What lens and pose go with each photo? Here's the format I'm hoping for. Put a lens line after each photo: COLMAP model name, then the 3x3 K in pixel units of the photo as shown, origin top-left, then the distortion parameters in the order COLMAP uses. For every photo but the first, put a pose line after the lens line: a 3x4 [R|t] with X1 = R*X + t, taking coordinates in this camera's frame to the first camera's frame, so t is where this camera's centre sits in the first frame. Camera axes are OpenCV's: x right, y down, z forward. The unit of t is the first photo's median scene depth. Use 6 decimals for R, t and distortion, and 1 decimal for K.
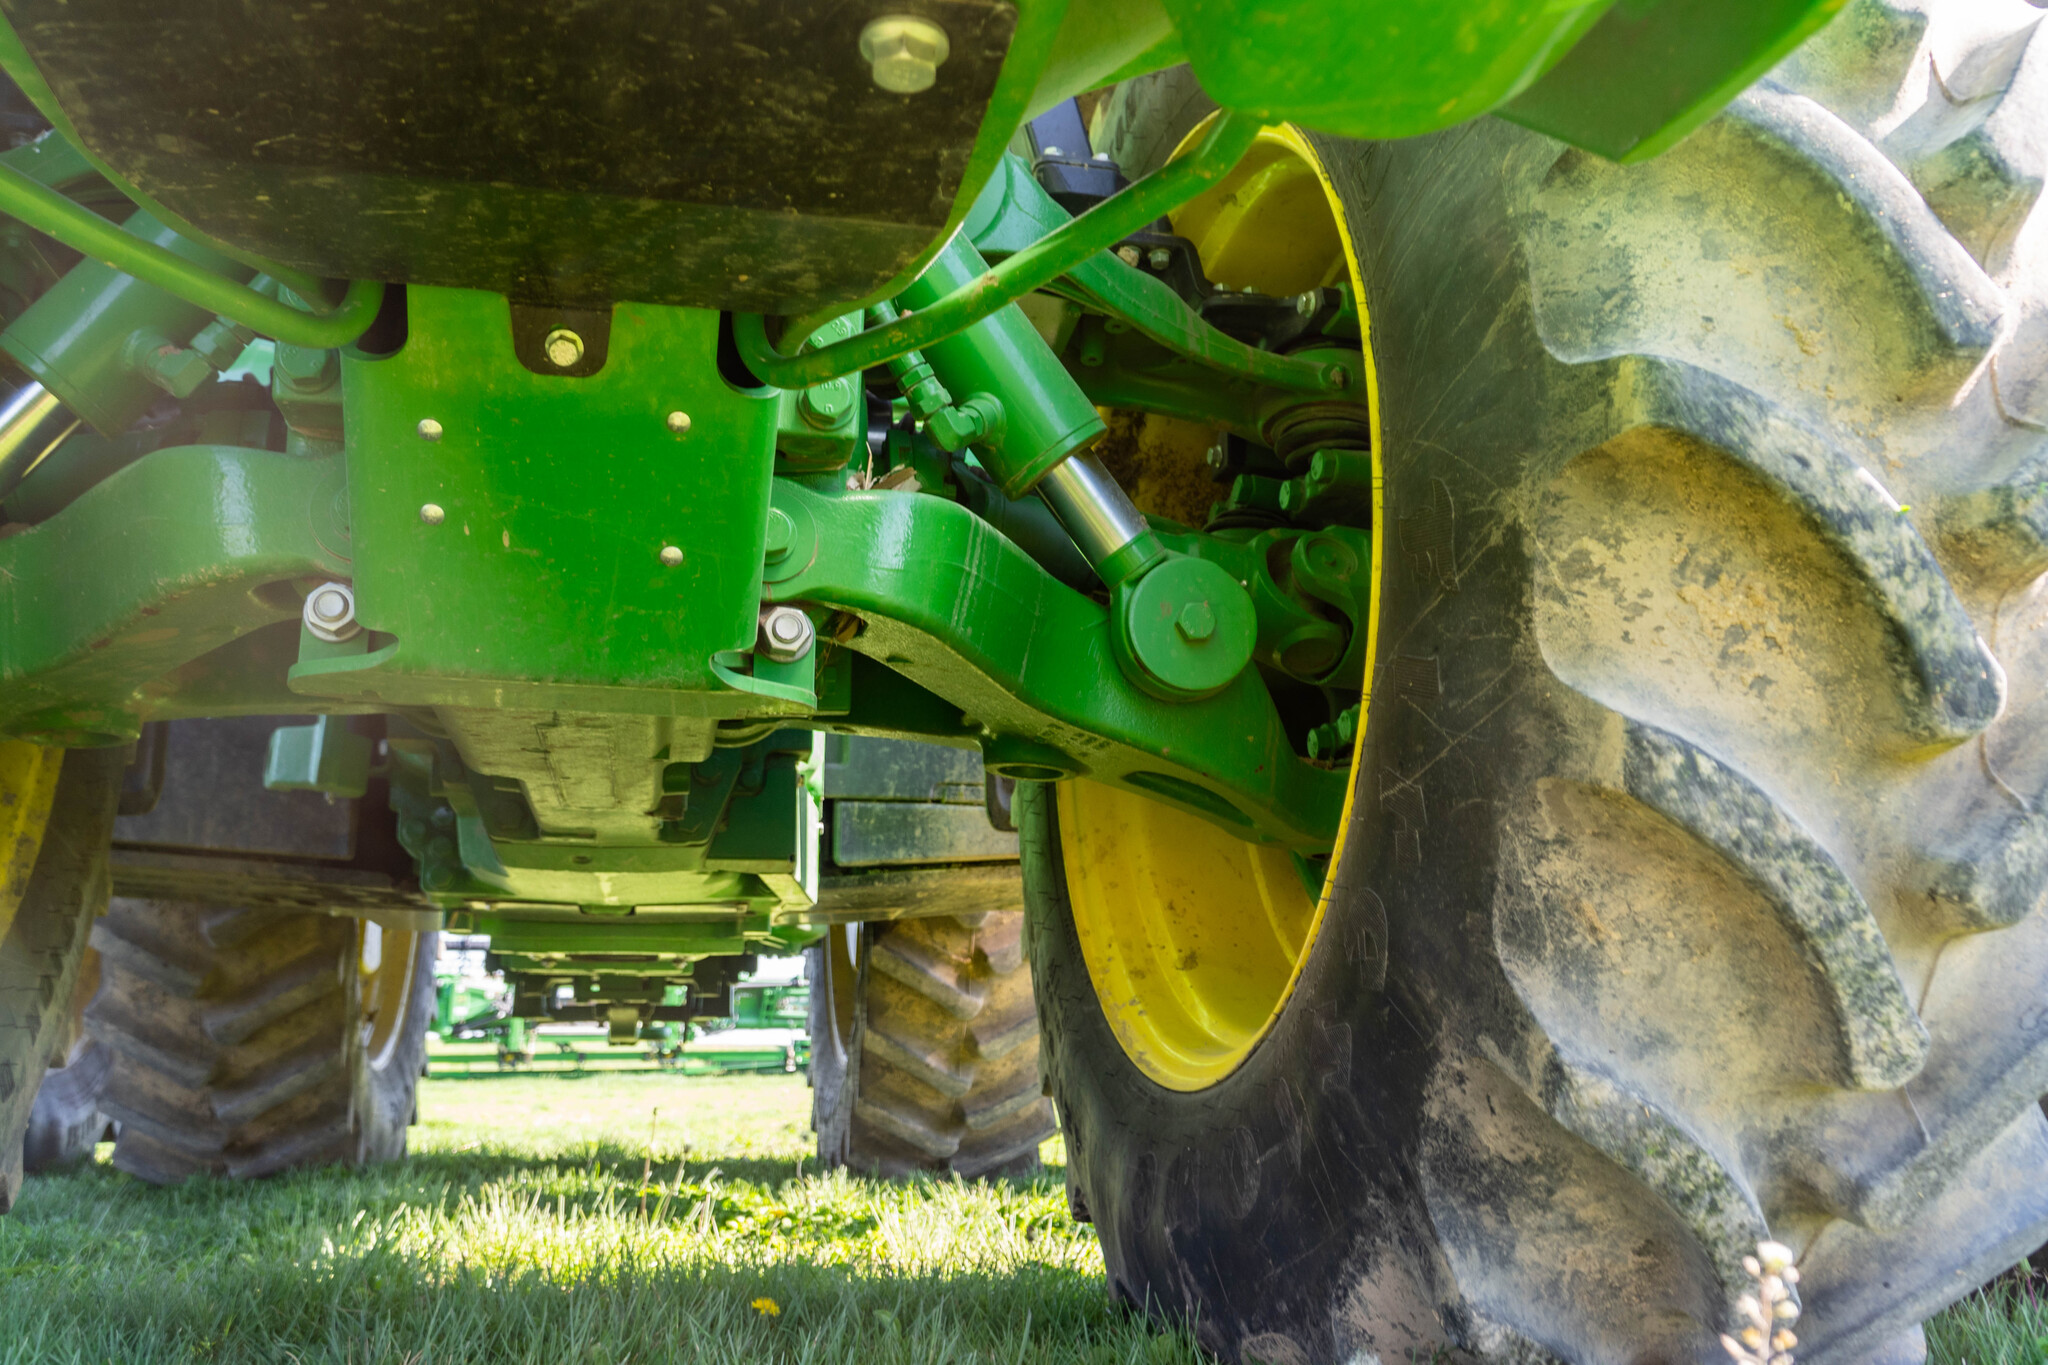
lens RADIAL K [[2098.3, 0, 1070.0], [0, 2098.3, 688.7], [0, 0, 1]] dist [0.065654, -0.045449]
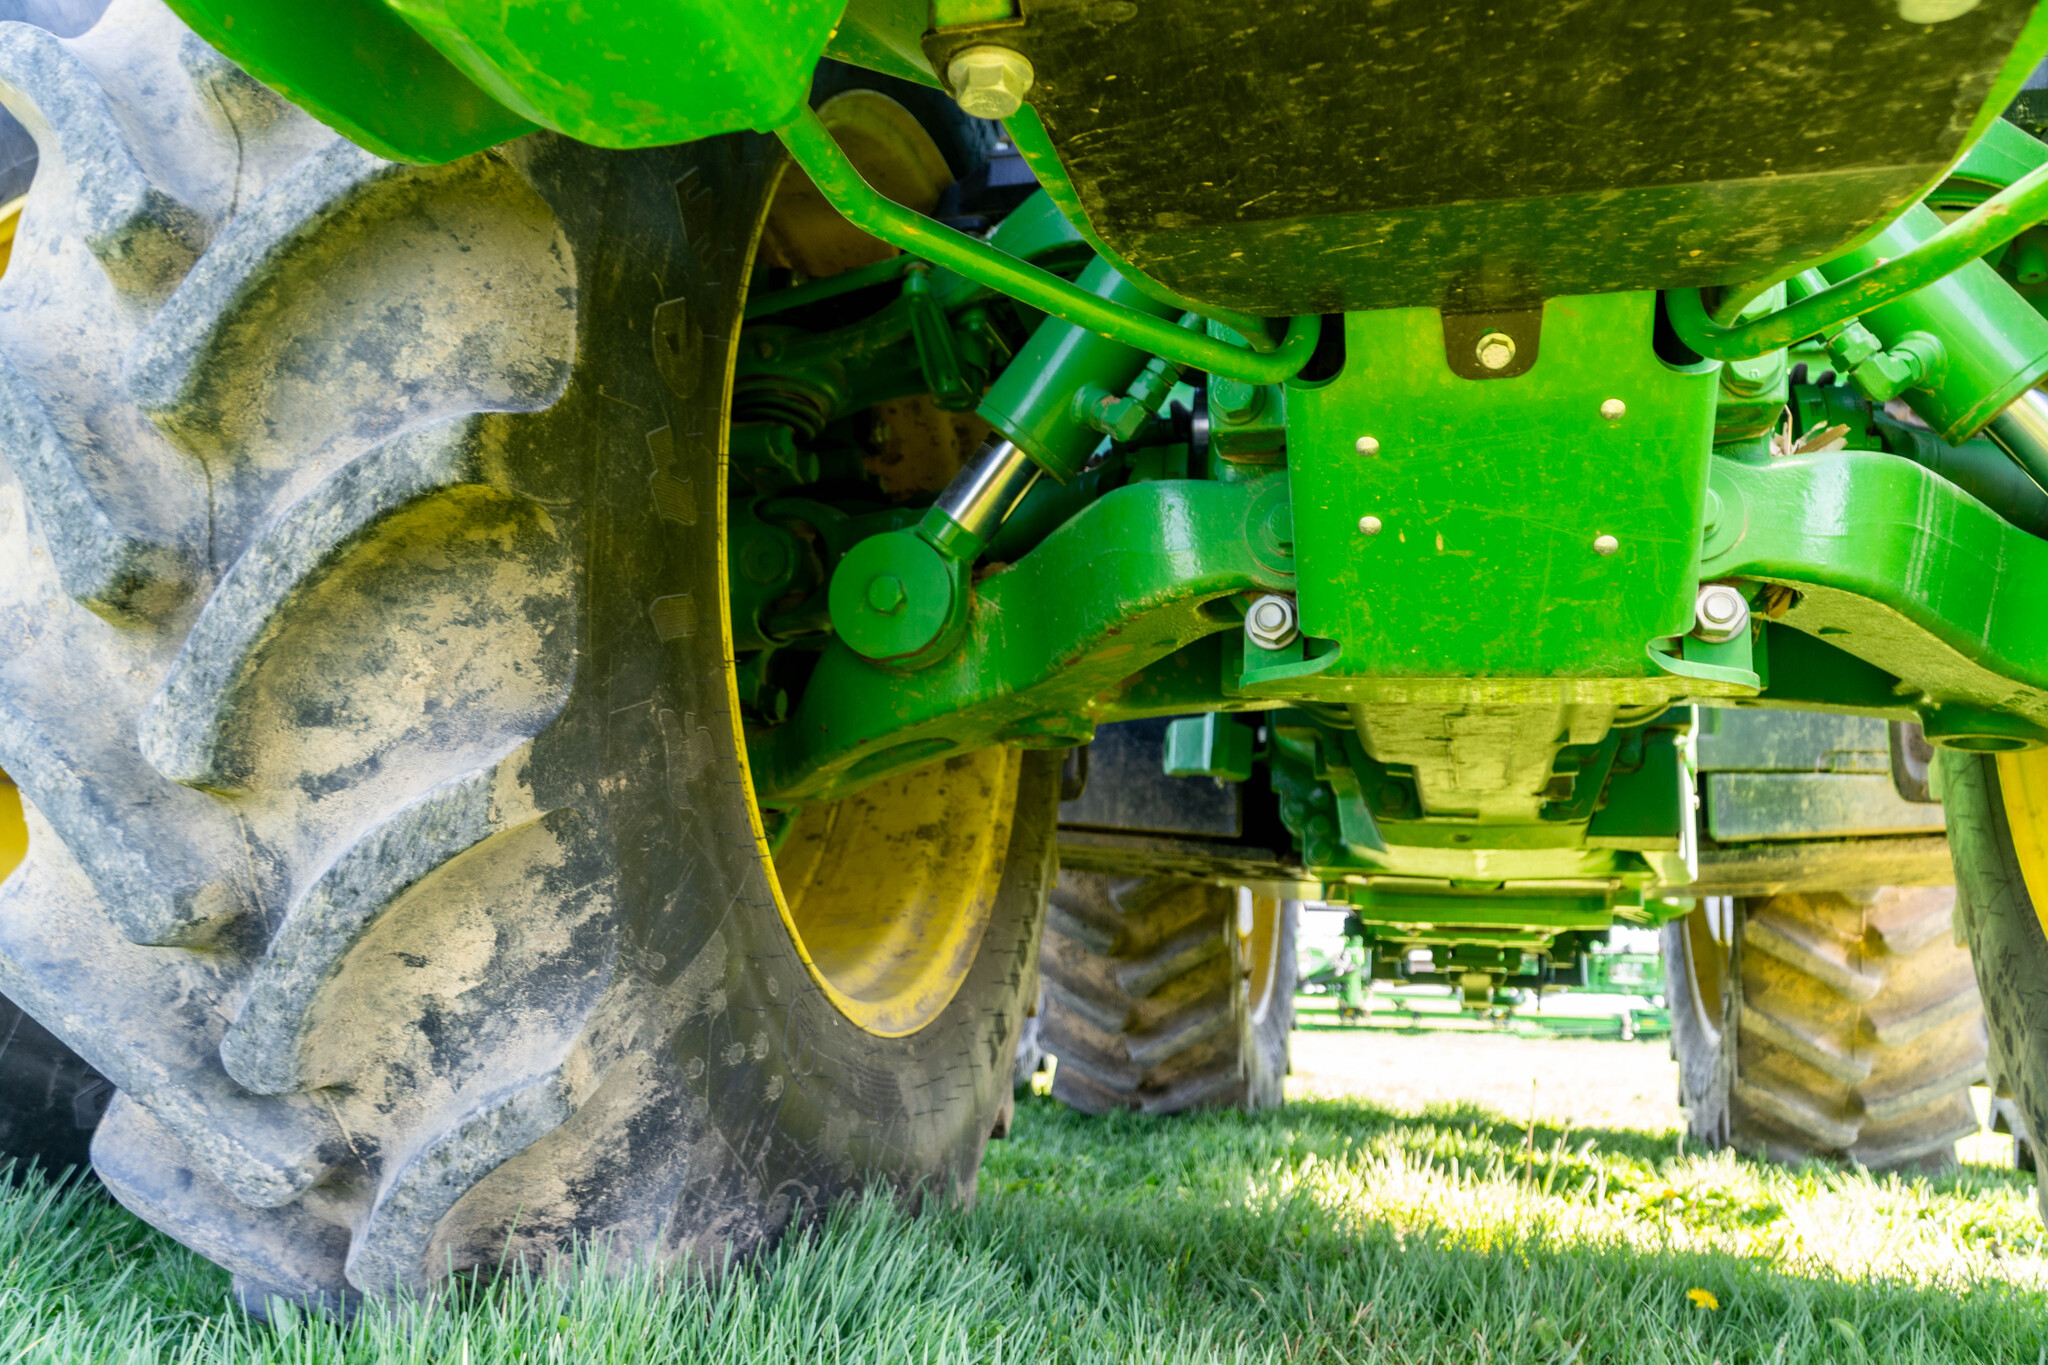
lens RADIAL K [[2116.2, 0, 1024.9], [0, 2116.2, 747.5], [0, 0, 1]] dist [0.091447, -0.137415]
pose [[0.854354, -0.039532, -0.518185, 0.119729], [0.046679, 0.998910, 0.000755, 0.024042], [0.517590, -0.024834, 0.855268, -0.003841]]
